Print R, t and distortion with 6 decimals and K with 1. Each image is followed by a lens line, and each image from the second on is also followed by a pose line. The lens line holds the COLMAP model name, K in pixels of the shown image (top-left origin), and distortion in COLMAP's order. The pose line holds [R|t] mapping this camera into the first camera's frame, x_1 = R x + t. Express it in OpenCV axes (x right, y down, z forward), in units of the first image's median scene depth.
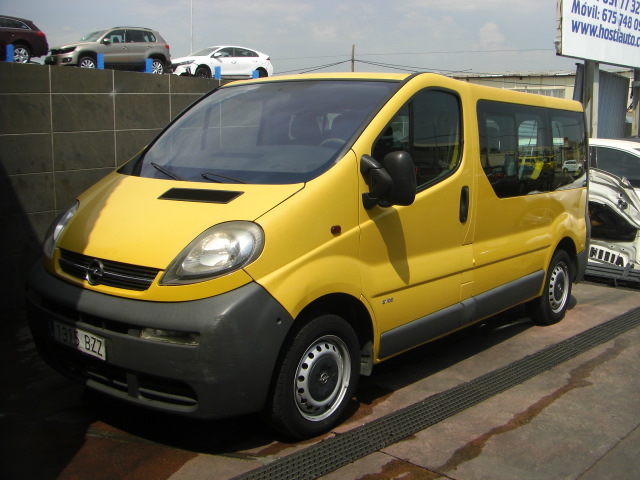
lens RADIAL K [[691.5, 0, 321.8], [0, 691.5, 212.7], [0, 0, 1]] dist [-0.156555, 0.095925]
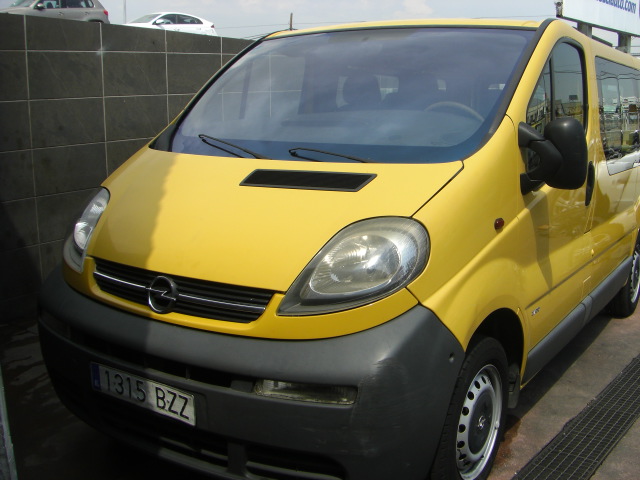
lens RADIAL K [[691.5, 0, 321.8], [0, 691.5, 212.7], [0, 0, 1]] dist [-0.156555, 0.095925]
pose [[0.994589, -0.022796, 0.101360, -0.240797], [0.018640, 0.998954, 0.041758, -0.021303], [-0.102206, -0.039643, 0.993973, 0.295286]]
